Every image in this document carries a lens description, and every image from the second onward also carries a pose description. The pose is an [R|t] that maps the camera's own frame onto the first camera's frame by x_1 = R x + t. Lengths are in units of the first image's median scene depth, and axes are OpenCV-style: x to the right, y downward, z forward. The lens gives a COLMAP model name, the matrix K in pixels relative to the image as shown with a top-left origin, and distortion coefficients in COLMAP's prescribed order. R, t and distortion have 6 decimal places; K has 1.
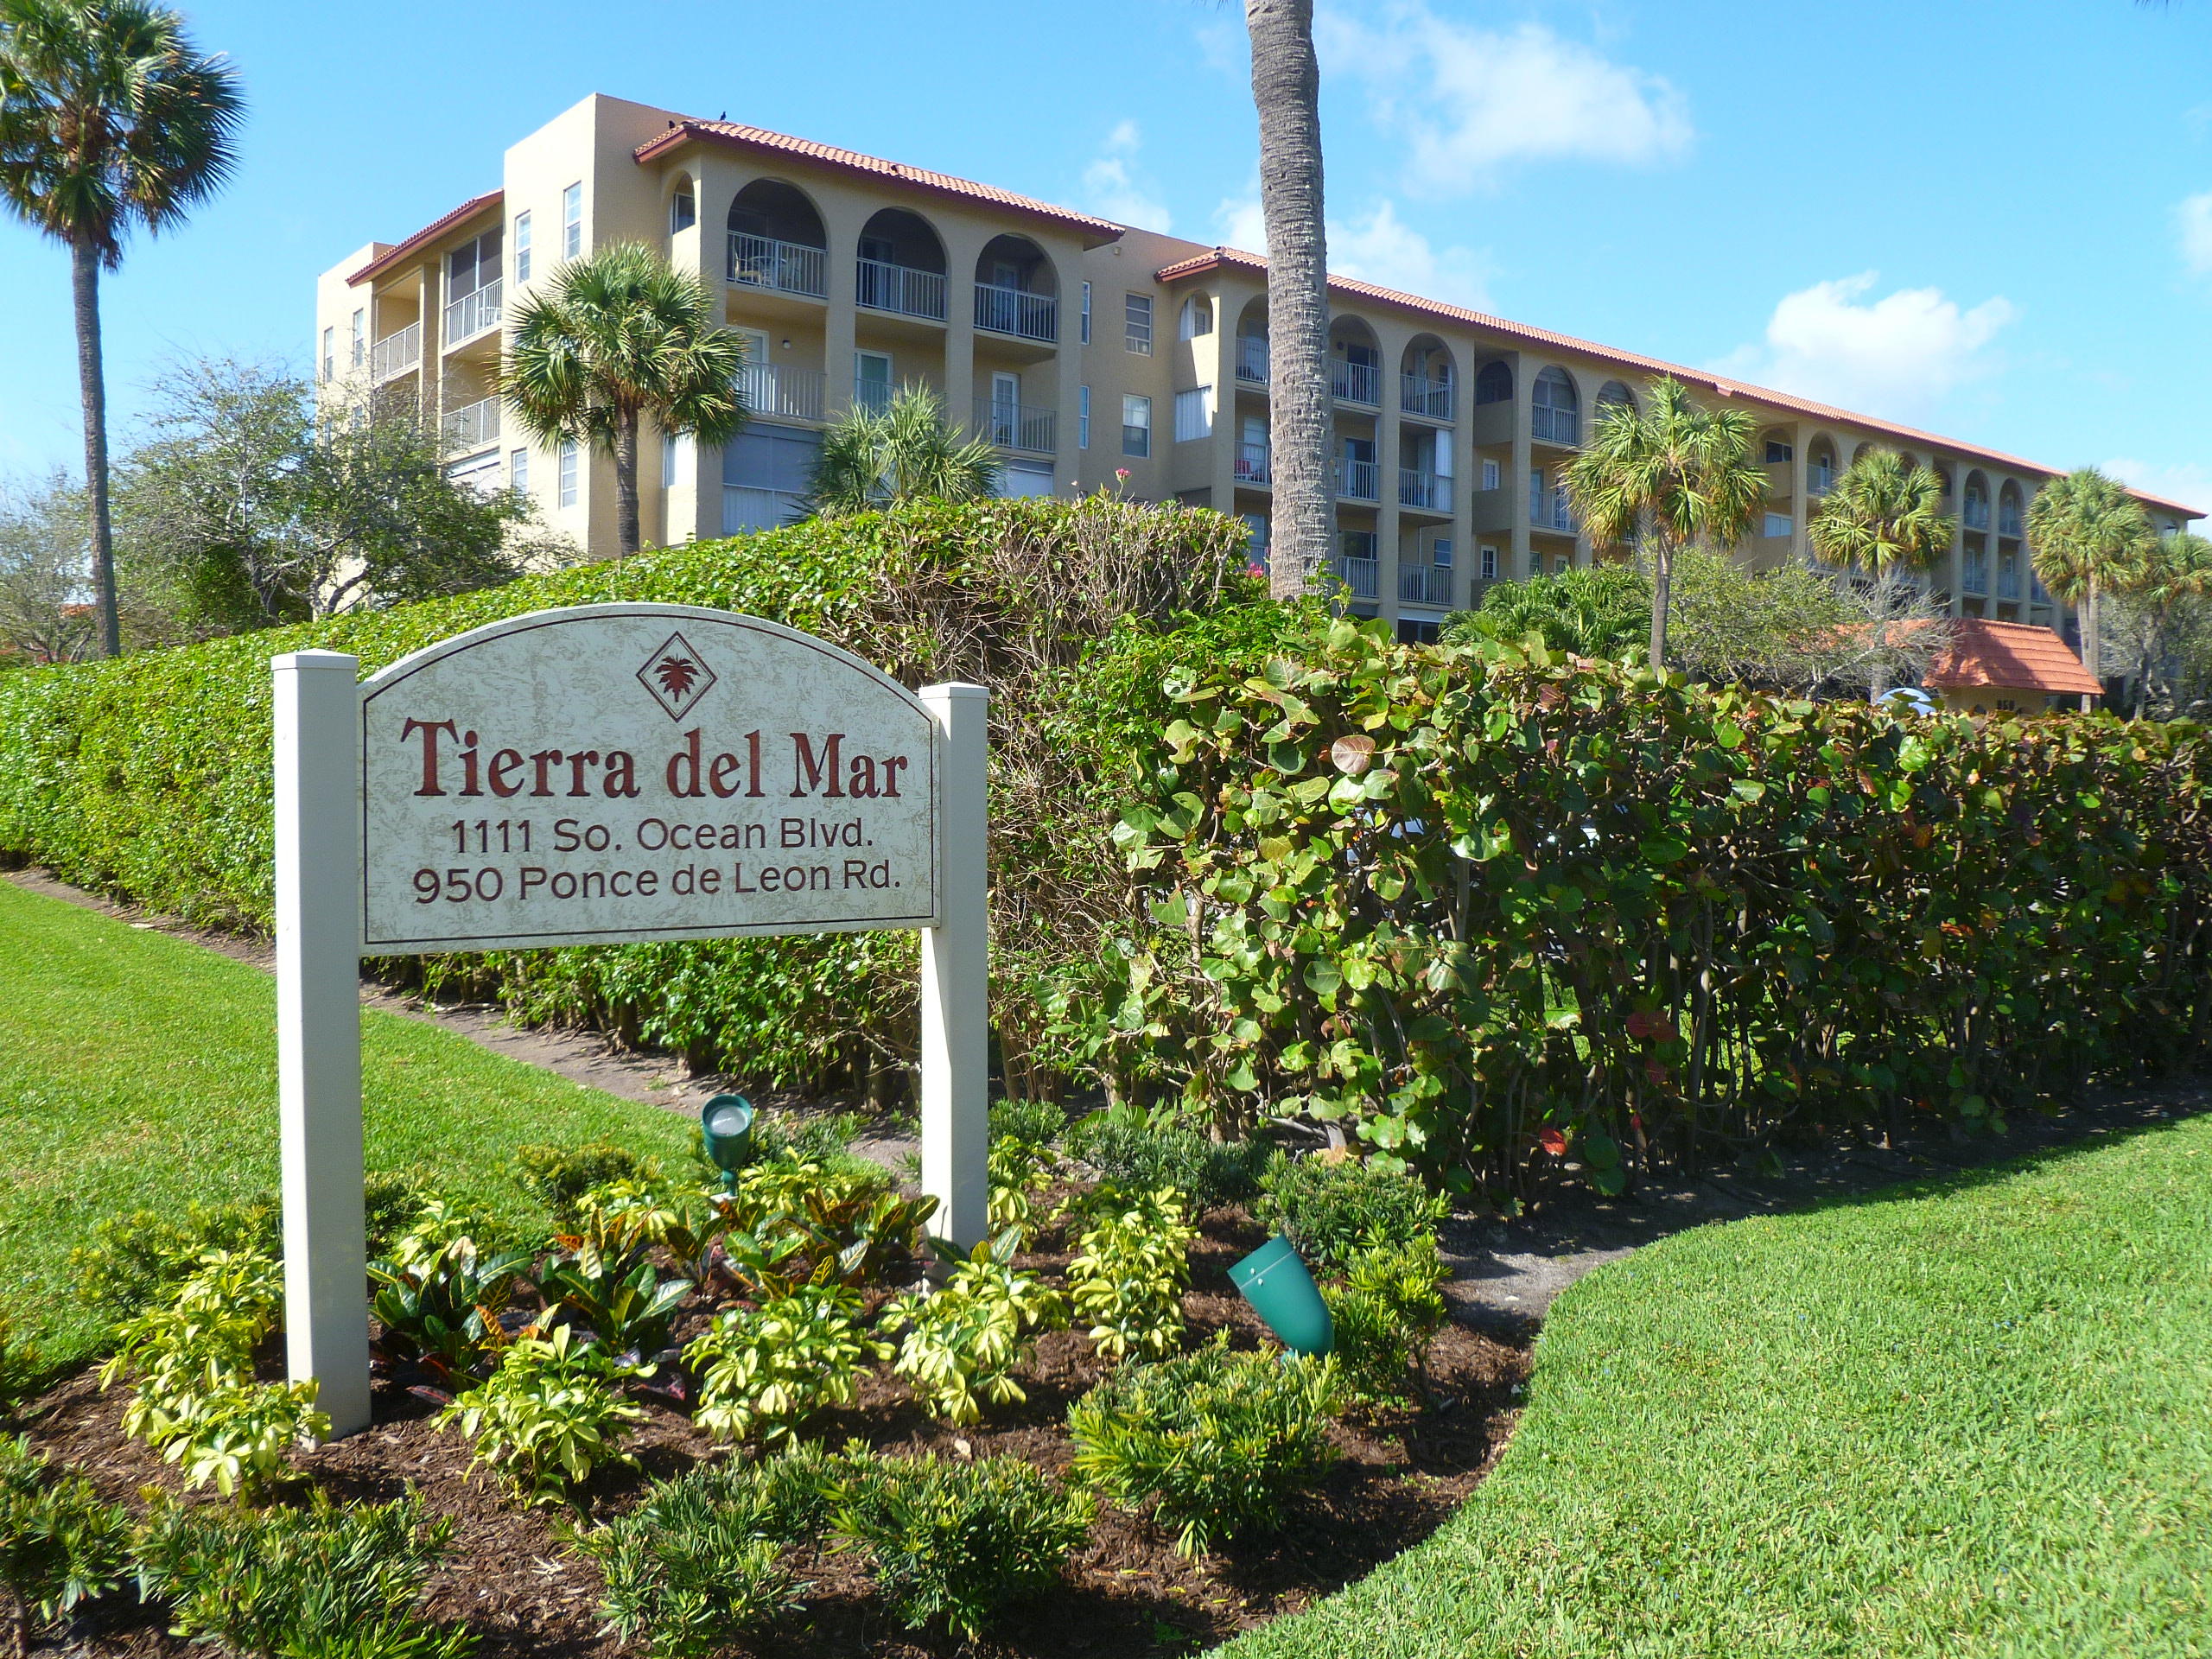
lens RADIAL K [[1824.2, 0, 1106.0], [0, 1824.2, 829.5], [0, 0, 1]] dist [-0.004913, -0.002395]
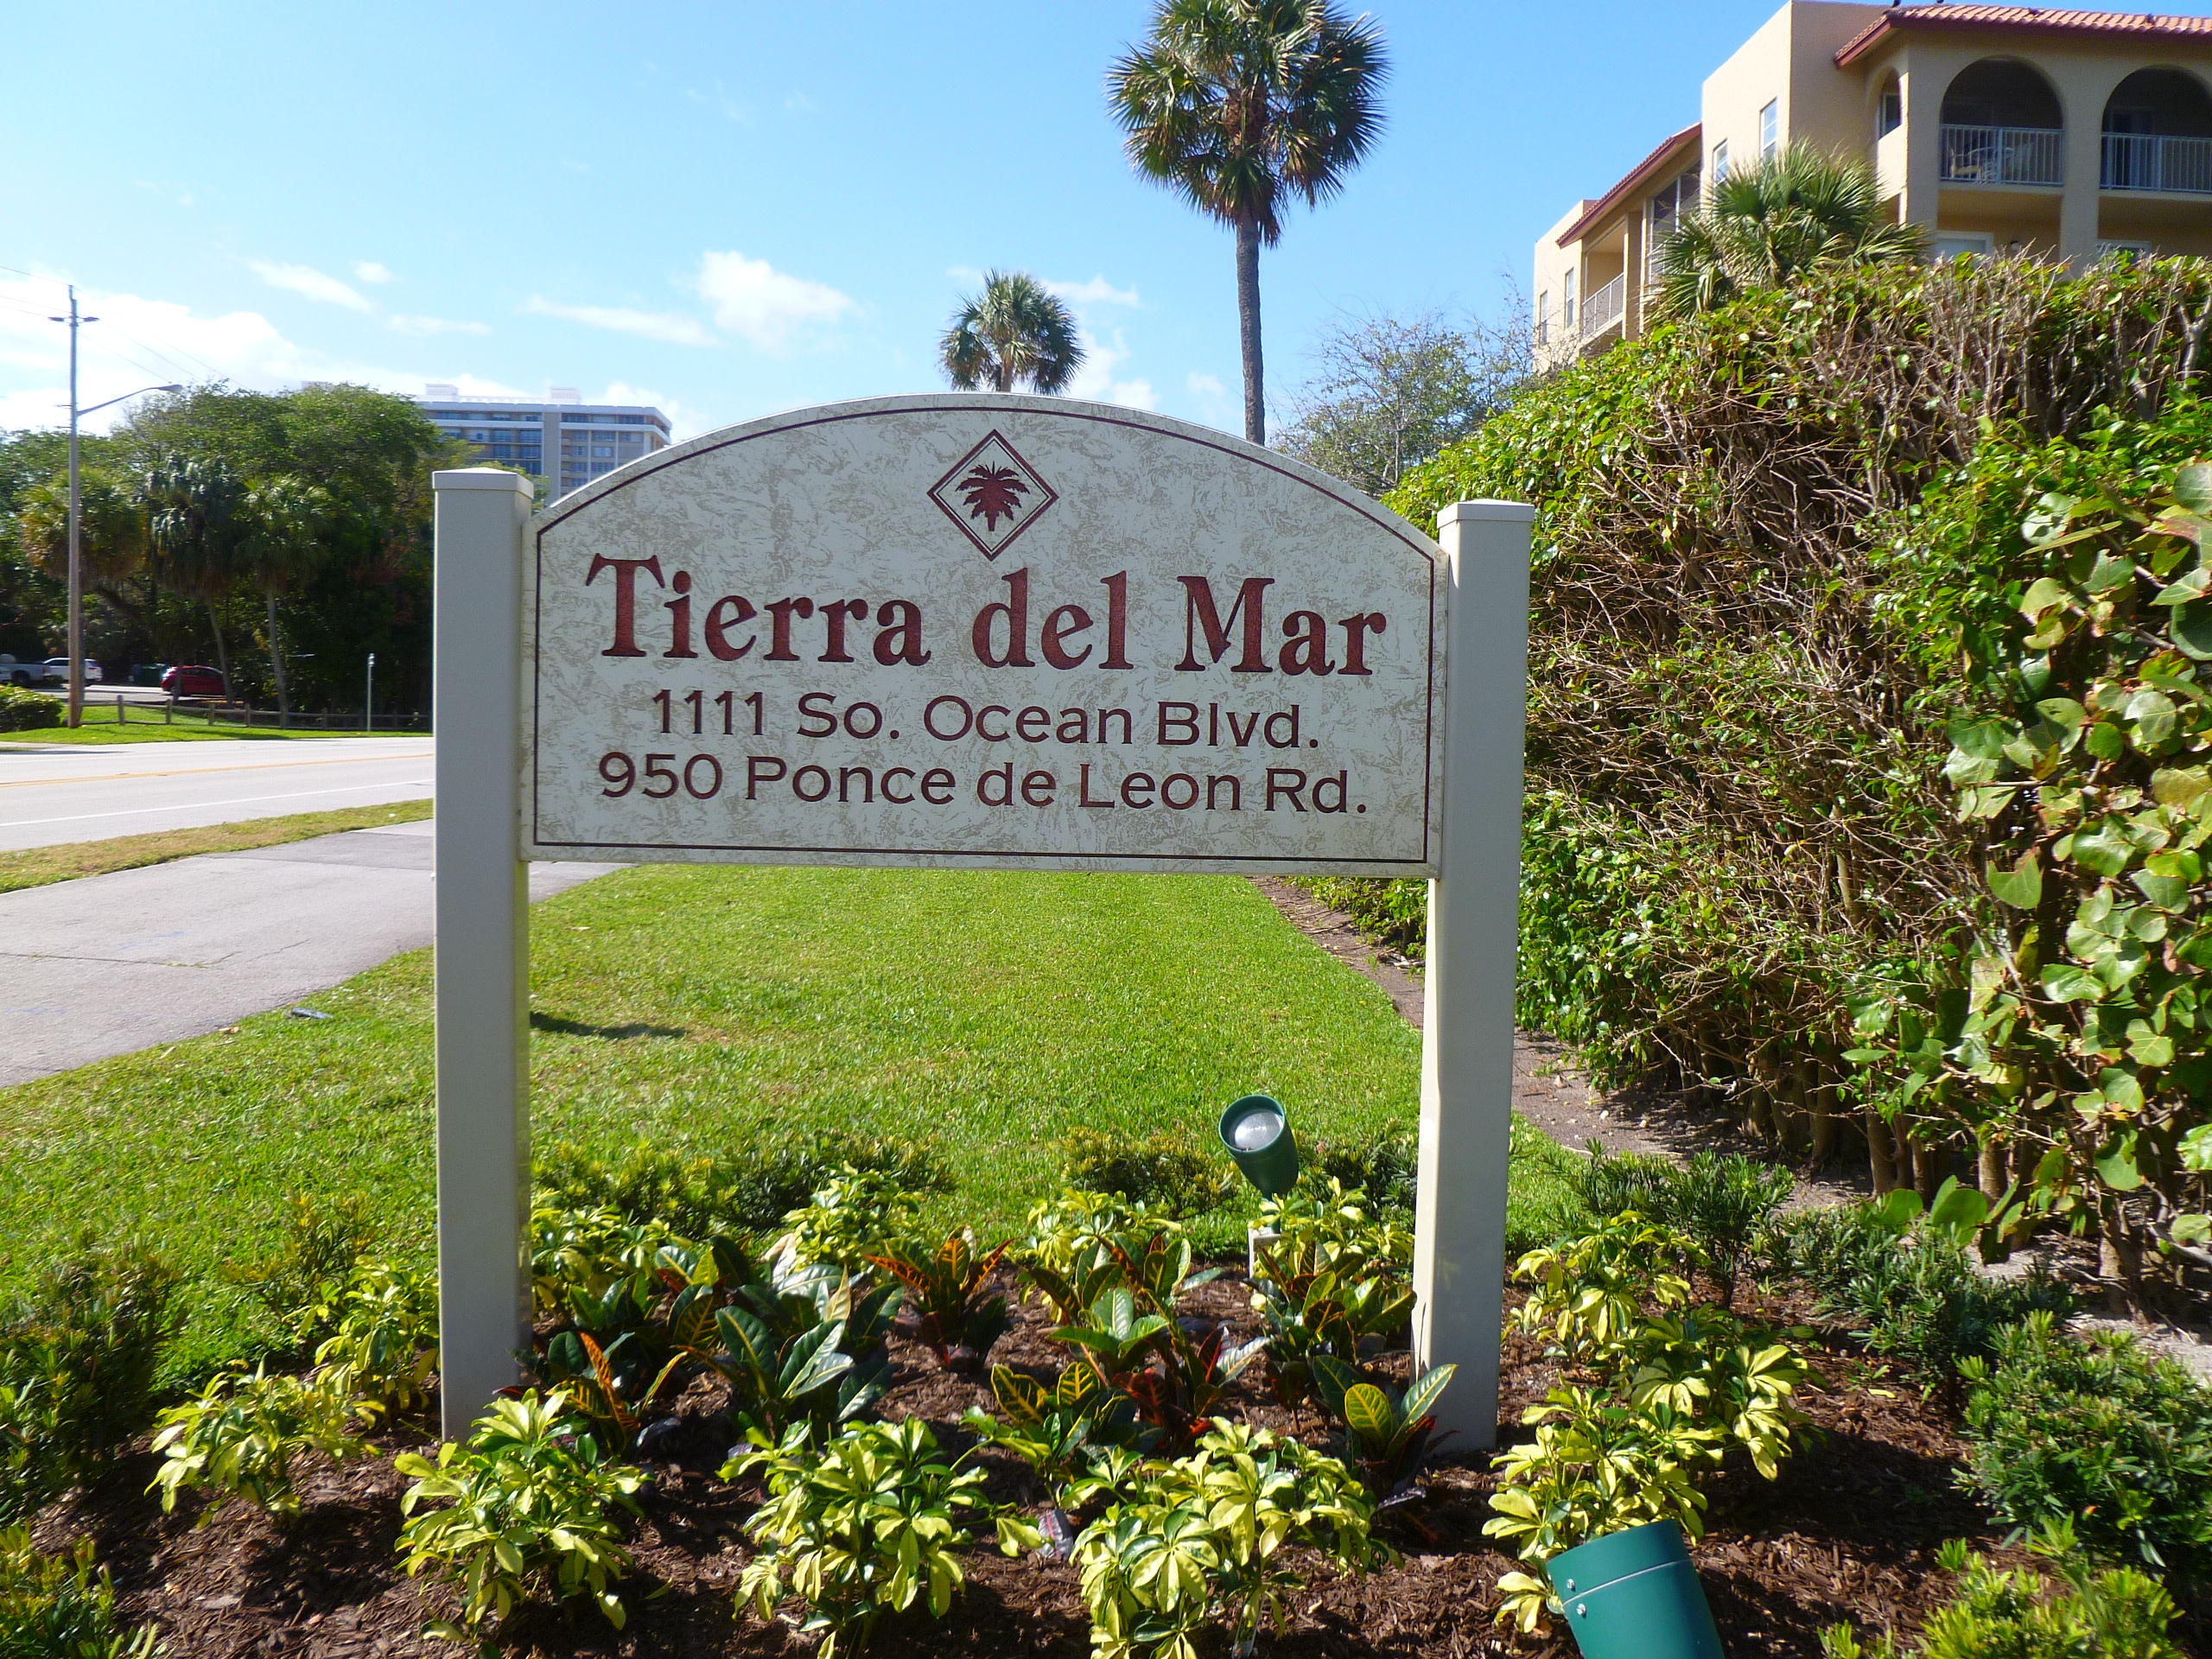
lens RADIAL K [[1864.0, 0, 1123.1], [0, 1864.0, 828.2], [0, 0, 1]] dist [-0.053955, 0.011248]
pose [[0.803103, 0.041050, -0.594424, 0.224793], [-0.029294, 0.999138, 0.029421, 0.020934], [0.595119, -0.006215, 0.803613, 0.430880]]
